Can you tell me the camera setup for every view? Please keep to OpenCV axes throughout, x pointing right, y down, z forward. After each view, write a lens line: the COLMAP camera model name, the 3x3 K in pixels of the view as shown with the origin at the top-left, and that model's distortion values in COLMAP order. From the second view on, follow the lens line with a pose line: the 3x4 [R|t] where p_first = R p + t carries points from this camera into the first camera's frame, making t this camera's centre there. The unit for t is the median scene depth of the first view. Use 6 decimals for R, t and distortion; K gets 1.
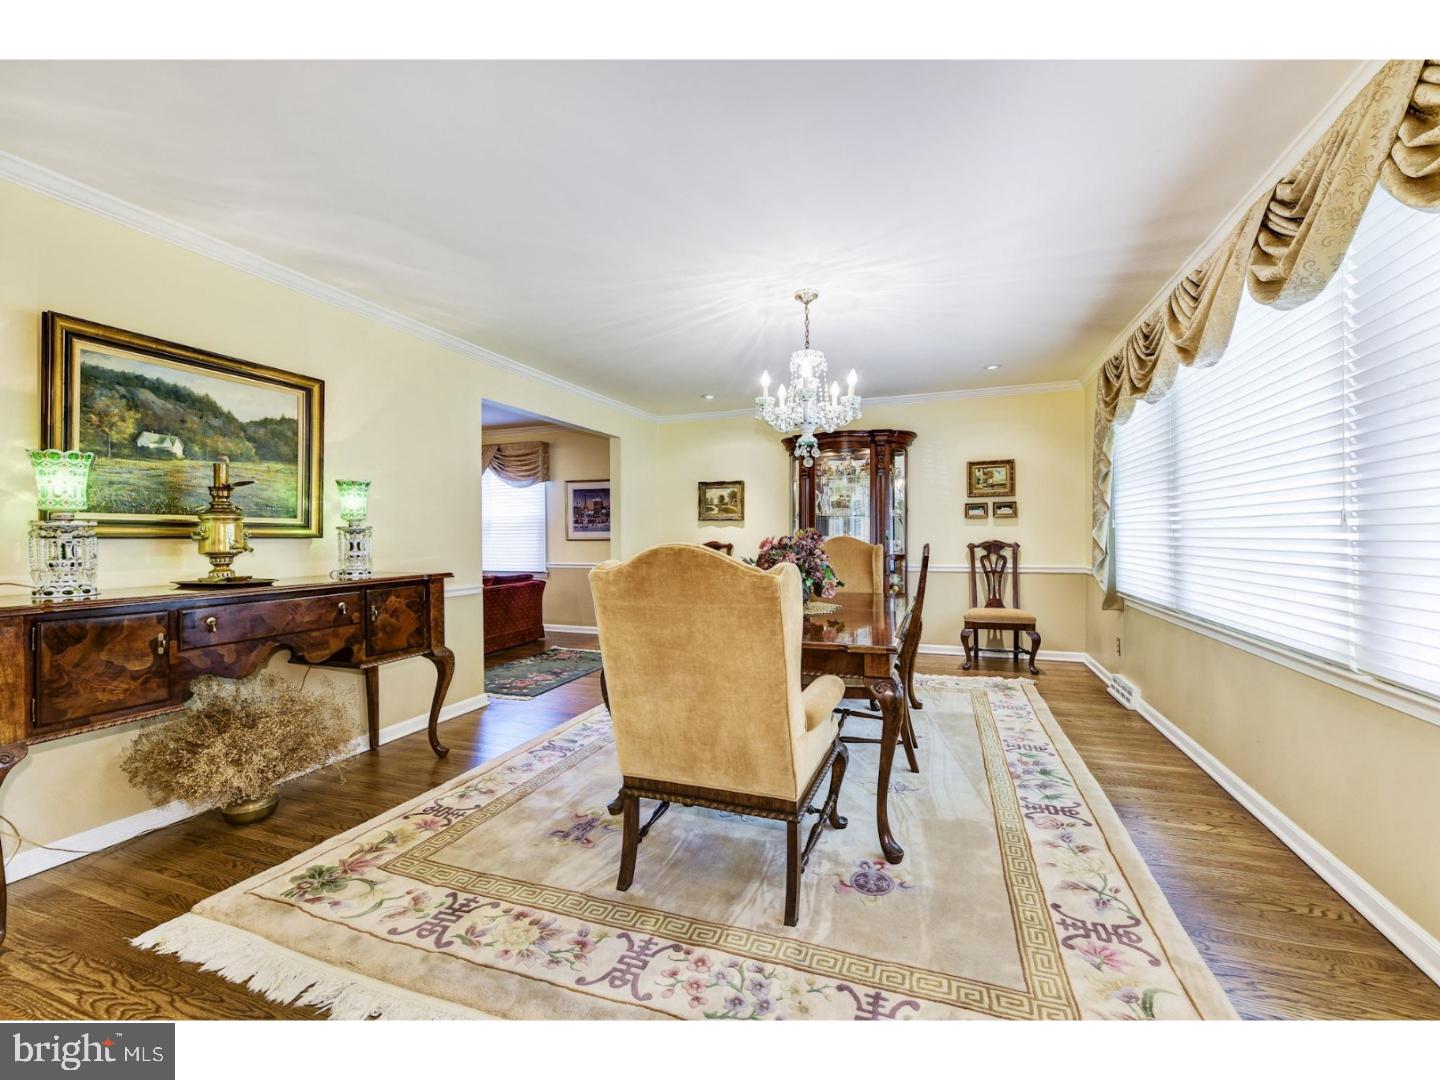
lens RADIAL K [[571.3, 0, 722.3], [0, 571.3, 537.6], [0, 0, 1]] dist [0.018404, -0.006089]
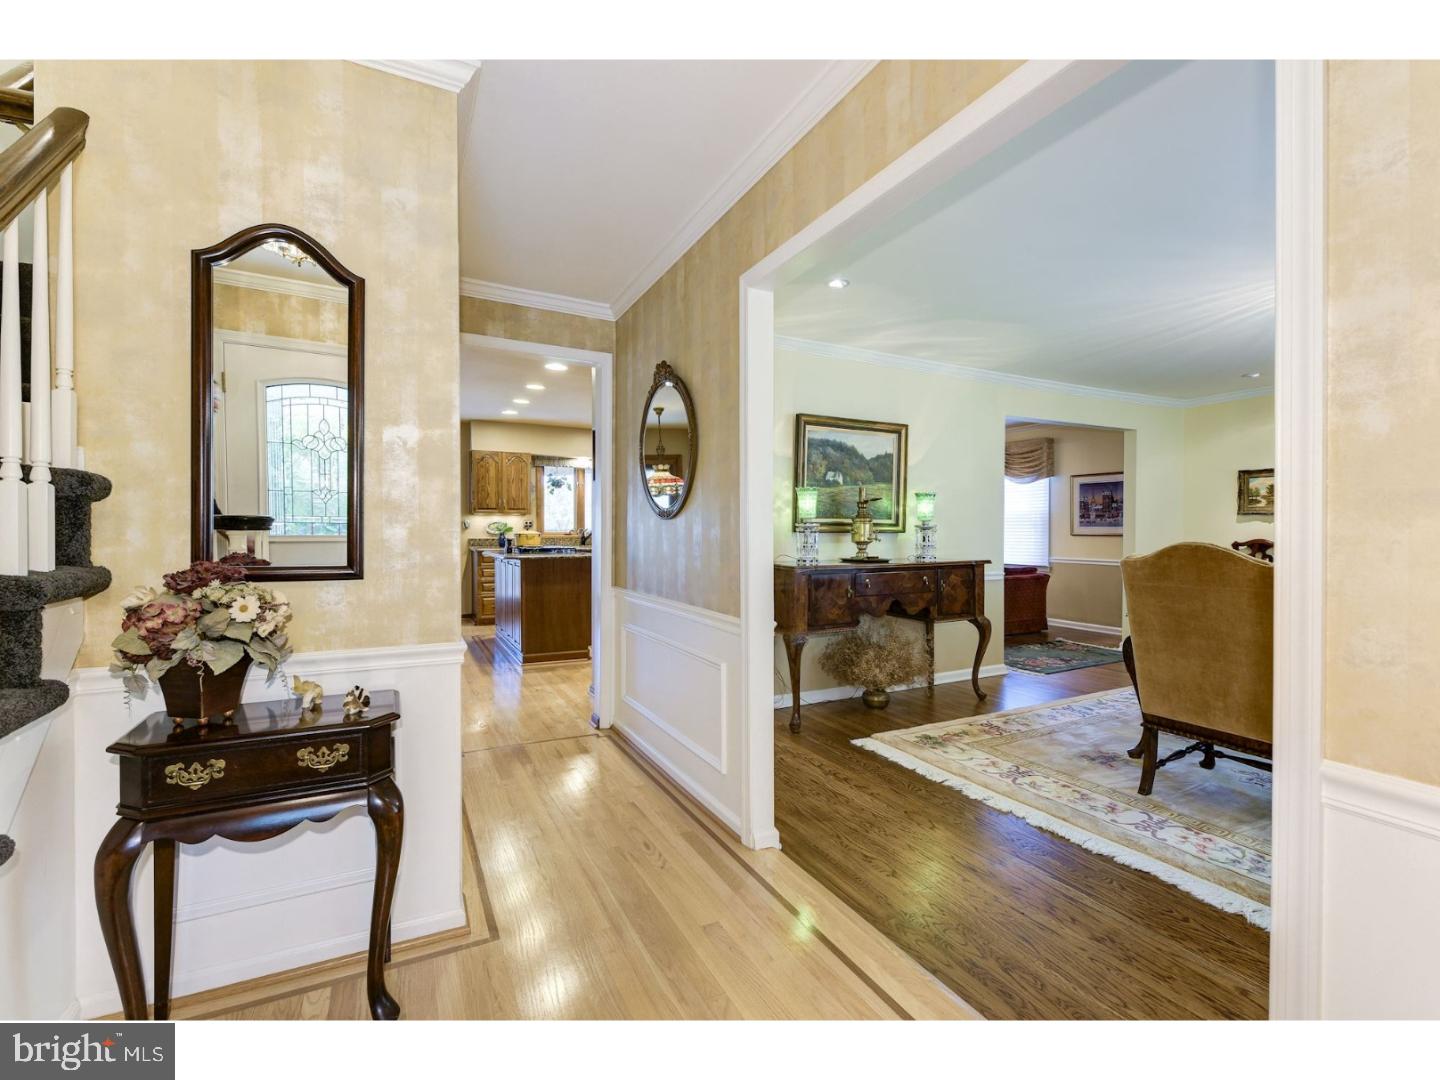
lens RADIAL K [[641.4, 0, 748.0], [0, 641.4, 537.0], [0, 0, 1]] dist [-0.003895, -0.000672]
pose [[0.758263, 0.015406, -0.651767, 0.074500], [-0.008039, 0.999866, 0.014281, -0.010313], [0.651900, -0.005589, 0.758285, -0.585286]]
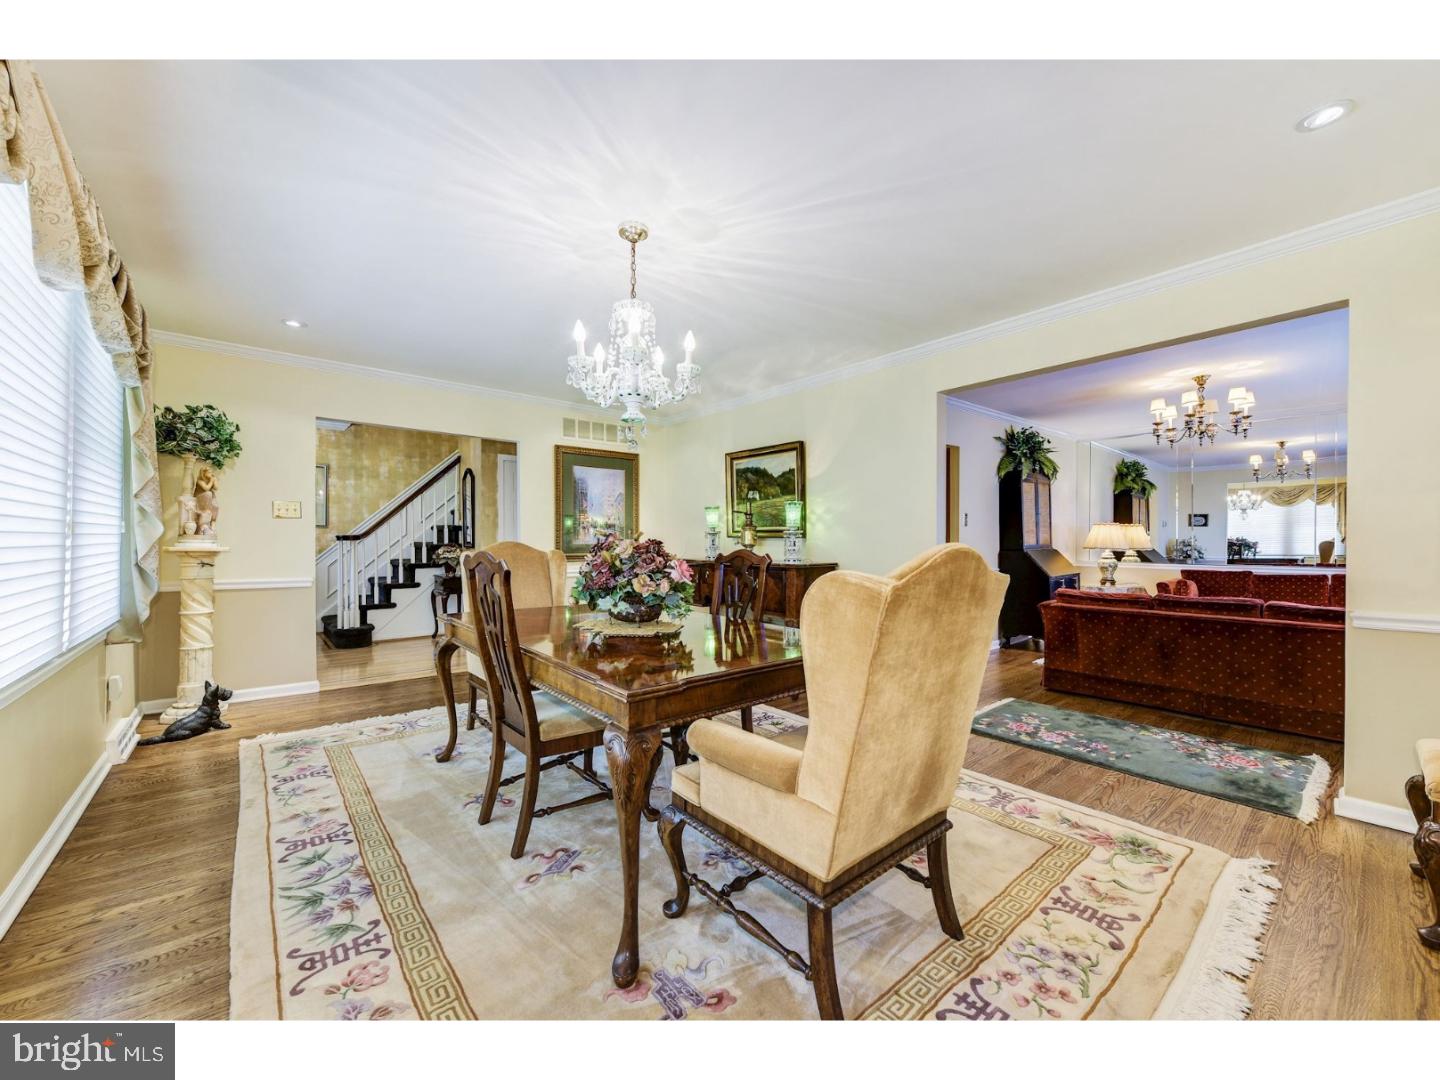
lens RADIAL K [[597.6, 0, 715.8], [0, 597.6, 535.2], [0, 0, 1]] dist [-0.000513, -0.000212]
pose [[-0.517553, 0.001868, -0.855649, 1.026339], [0.001144, 0.999998, 0.001491, -0.011708], [0.855650, -0.000207, -0.517554, 1.976571]]
